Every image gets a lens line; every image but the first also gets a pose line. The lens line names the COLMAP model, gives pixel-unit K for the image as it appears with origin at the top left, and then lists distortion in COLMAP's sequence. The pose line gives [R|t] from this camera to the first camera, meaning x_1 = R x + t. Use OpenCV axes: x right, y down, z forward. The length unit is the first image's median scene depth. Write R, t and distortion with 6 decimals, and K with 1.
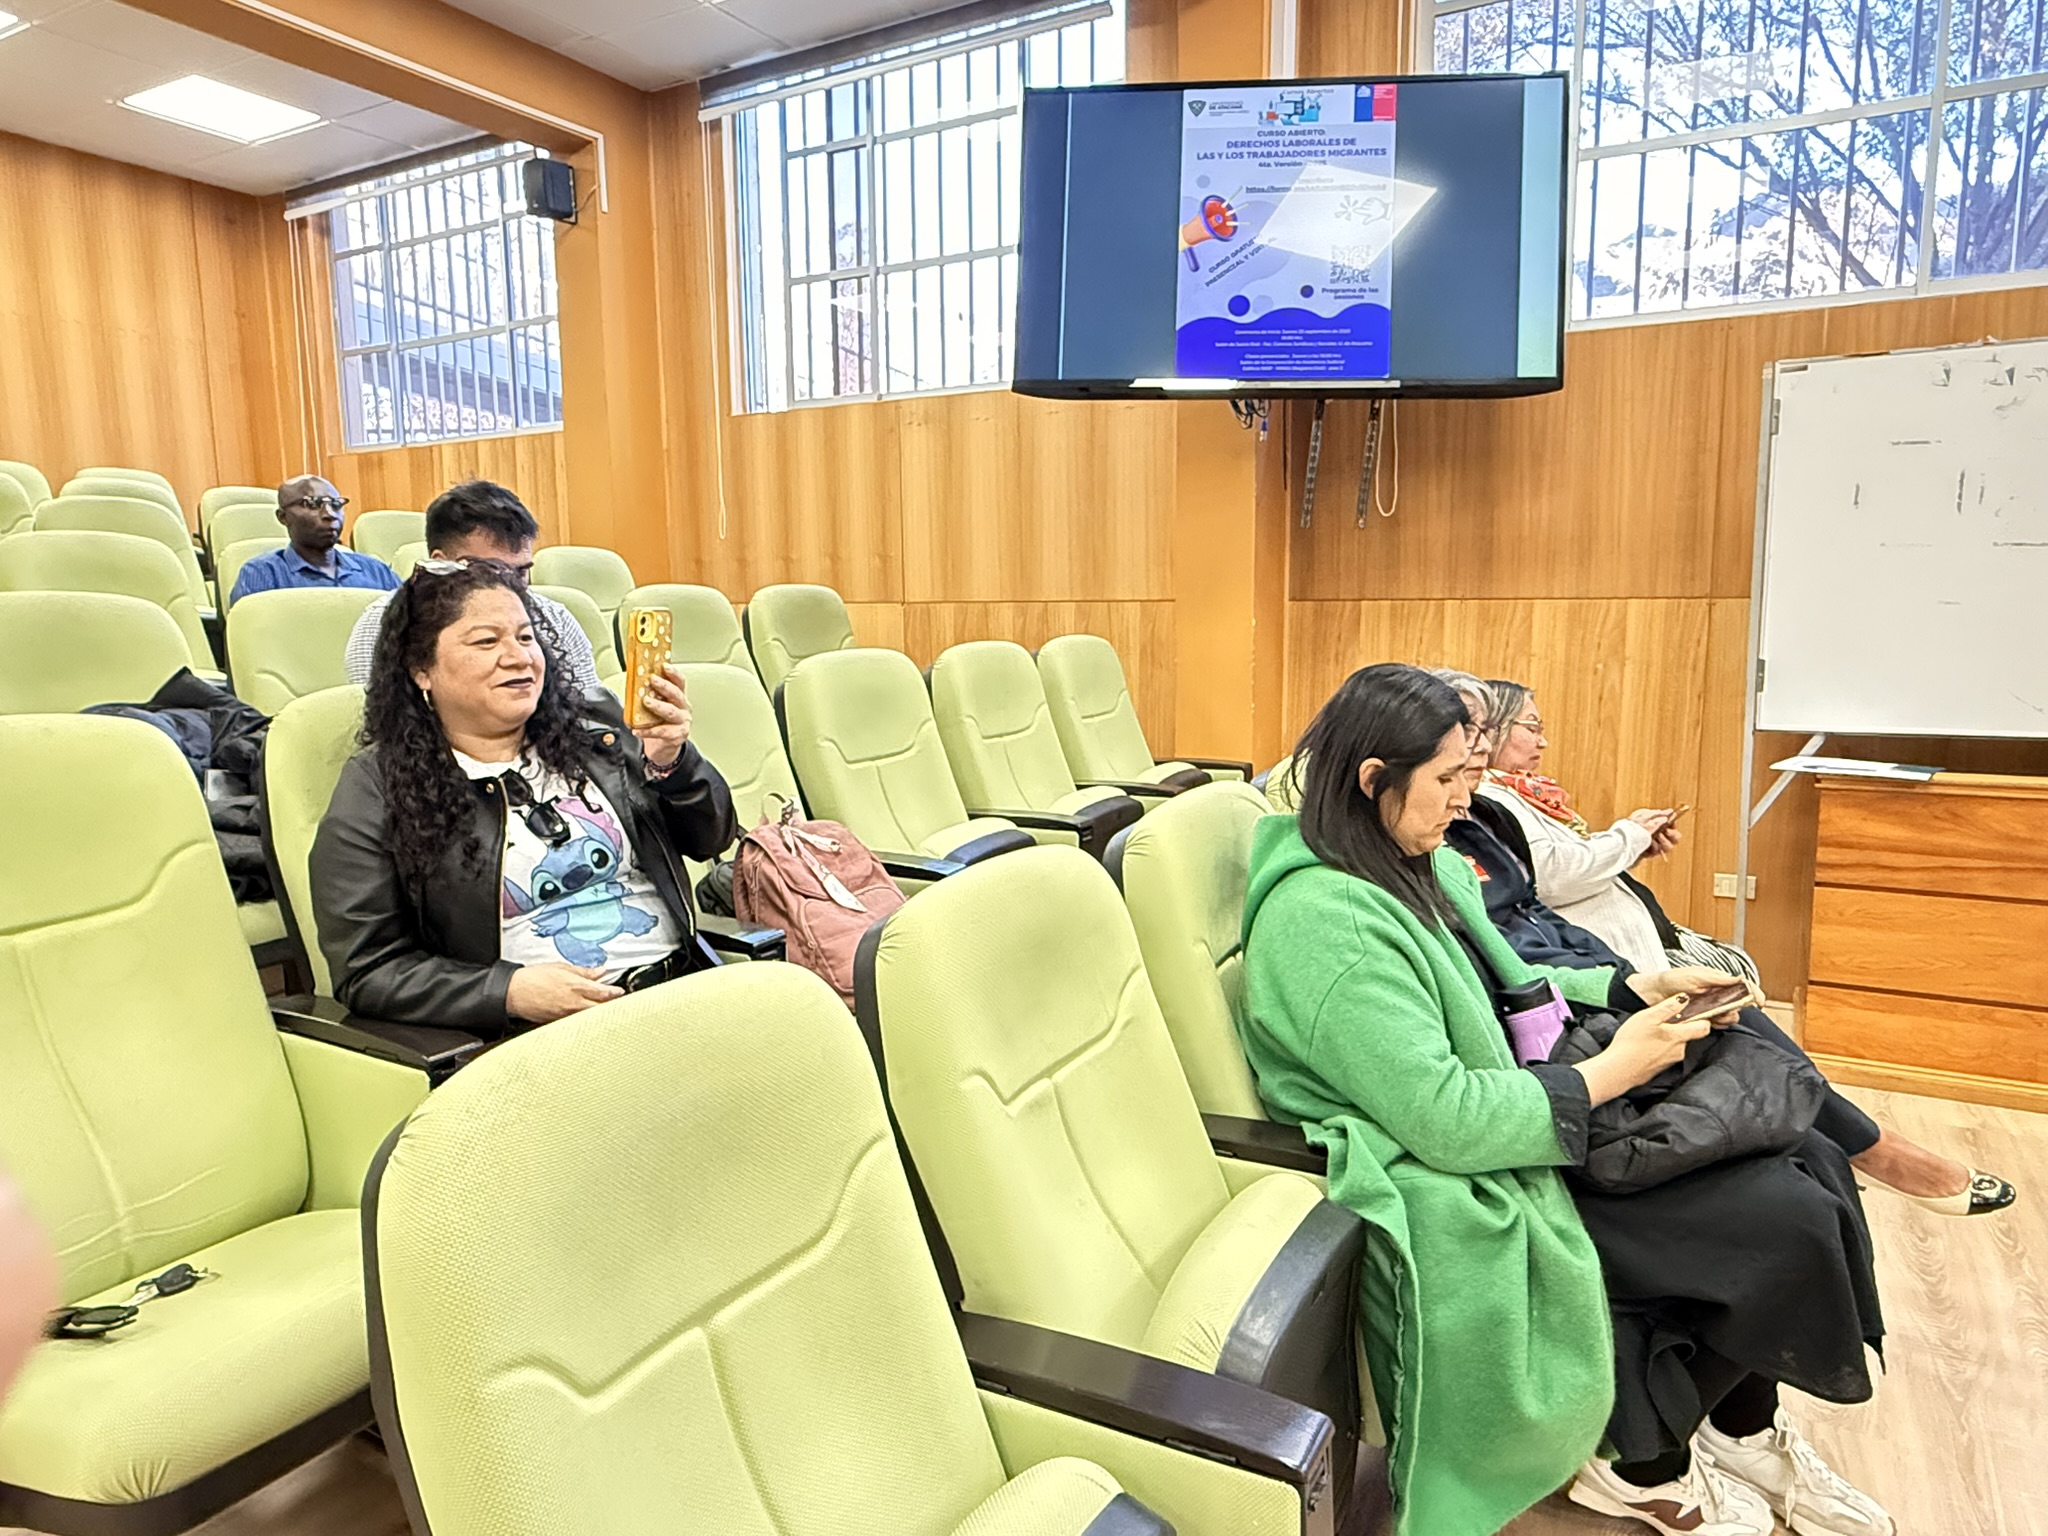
lens RADIAL K [[1295.8, 0, 1025.8], [0, 1295.8, 763.8], [0, 0, 1]] dist [-0.005069, -0.000385]
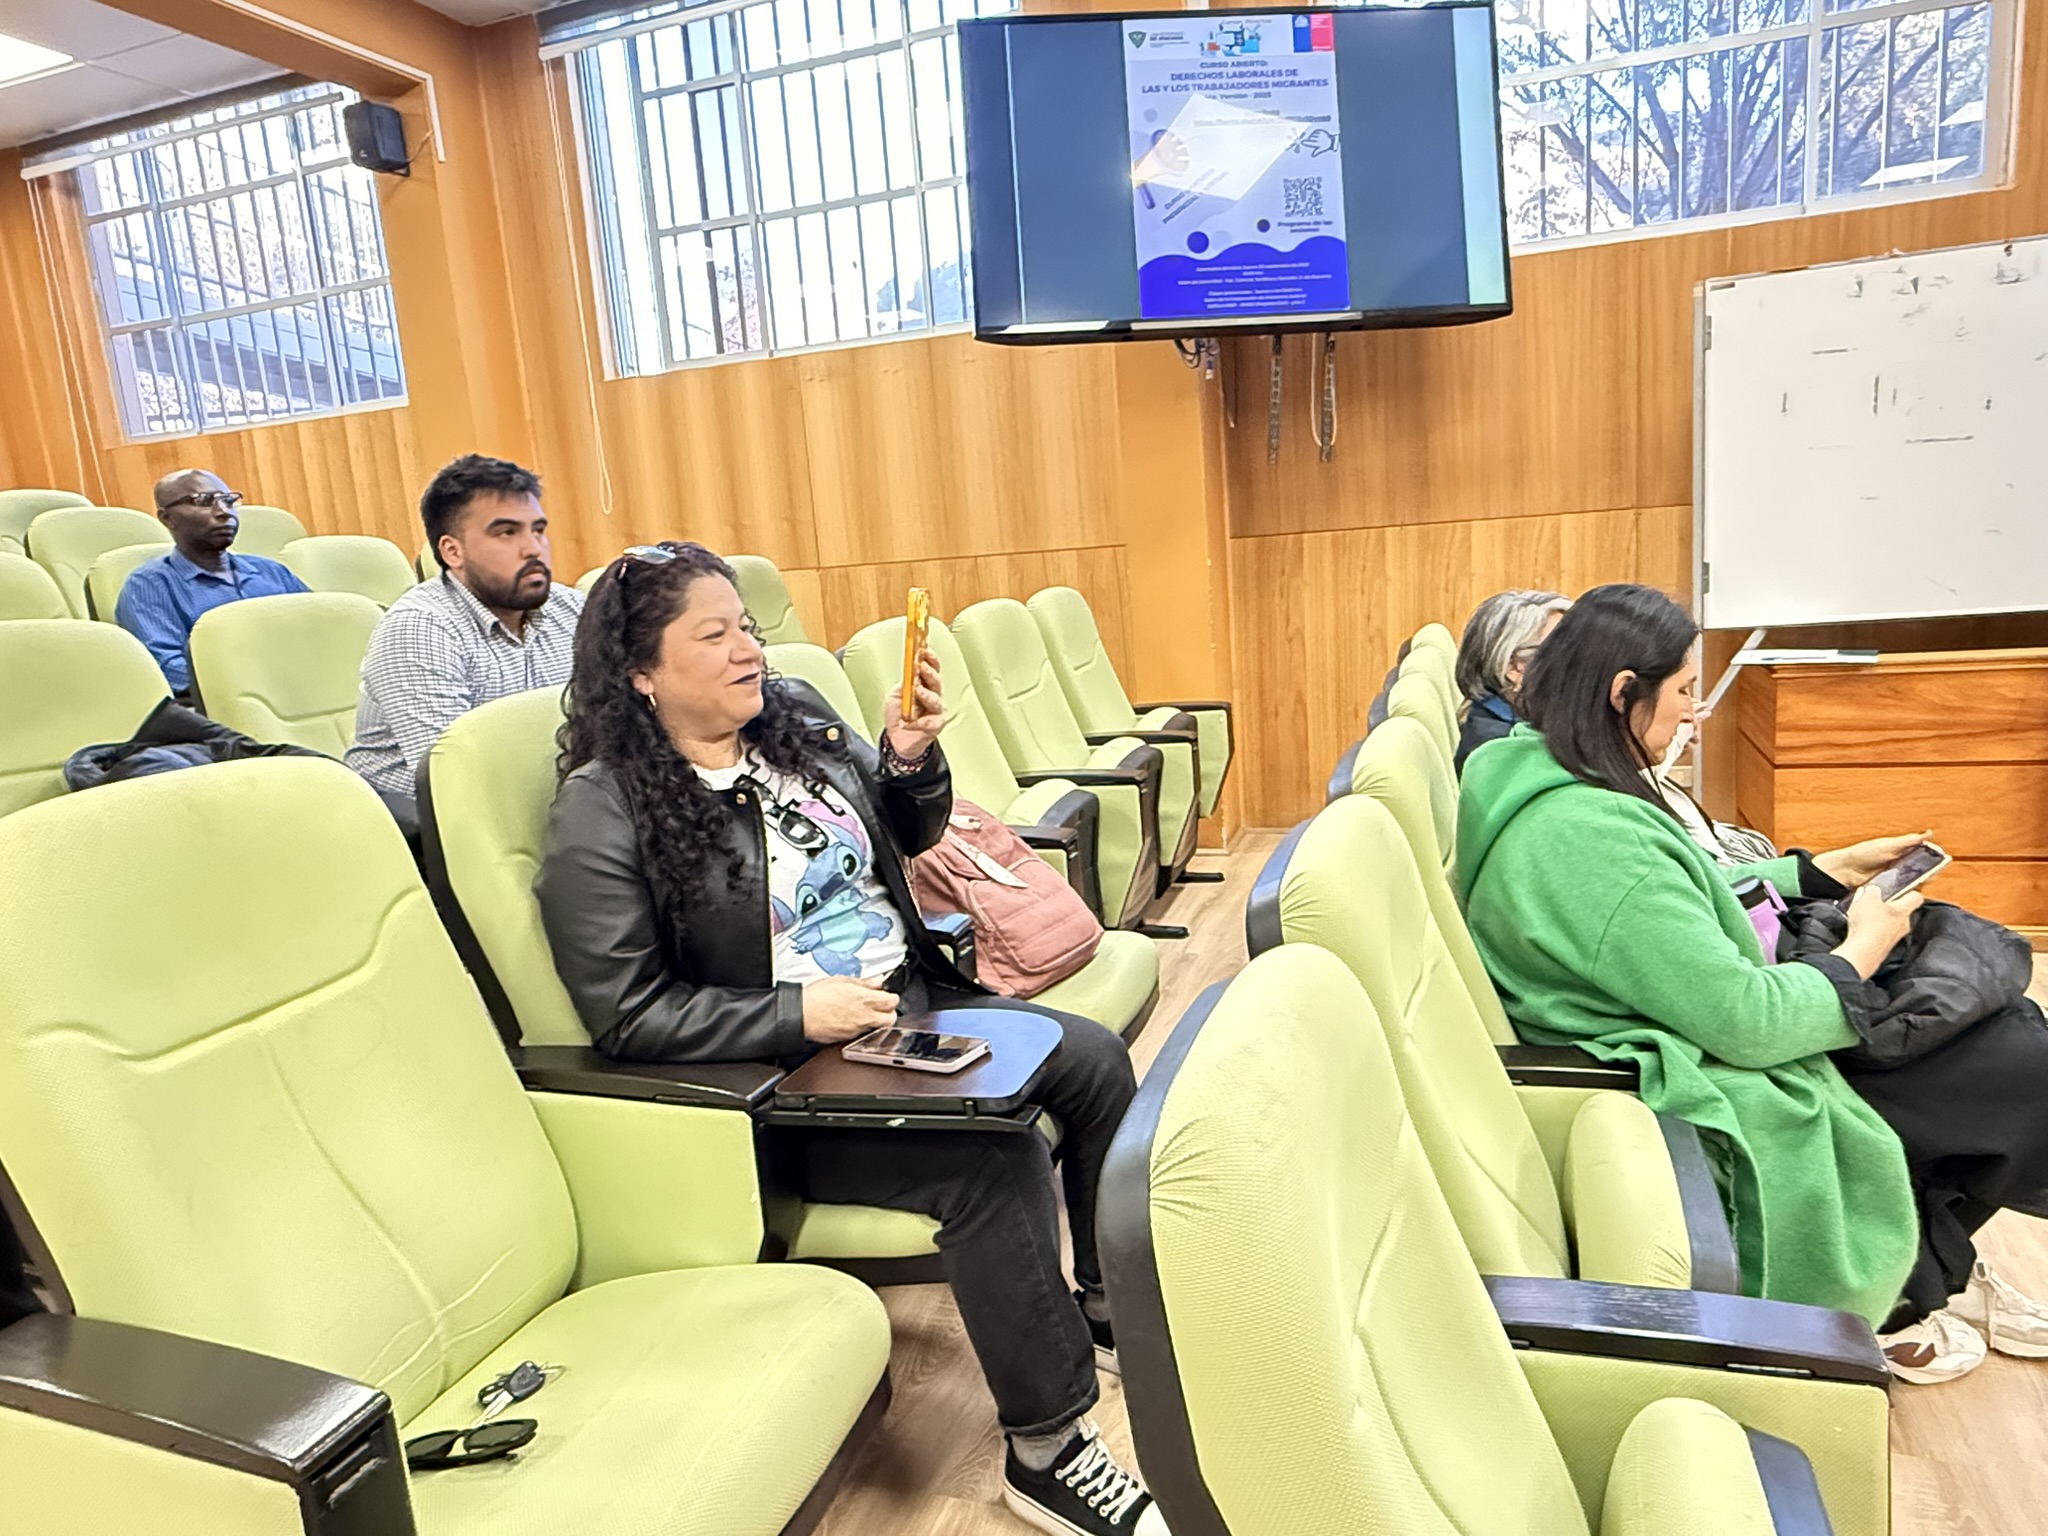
lens RADIAL K [[1295.8, 0, 1025.9], [0, 1295.8, 766.4], [0, 0, 1]] dist [-0.005069, -0.000385]
pose [[0.982233, -0.095615, 0.161481, -0.151344], [0.089386, 0.994961, 0.045426, -0.010532], [-0.165011, -0.030184, 0.985830, 0.029883]]
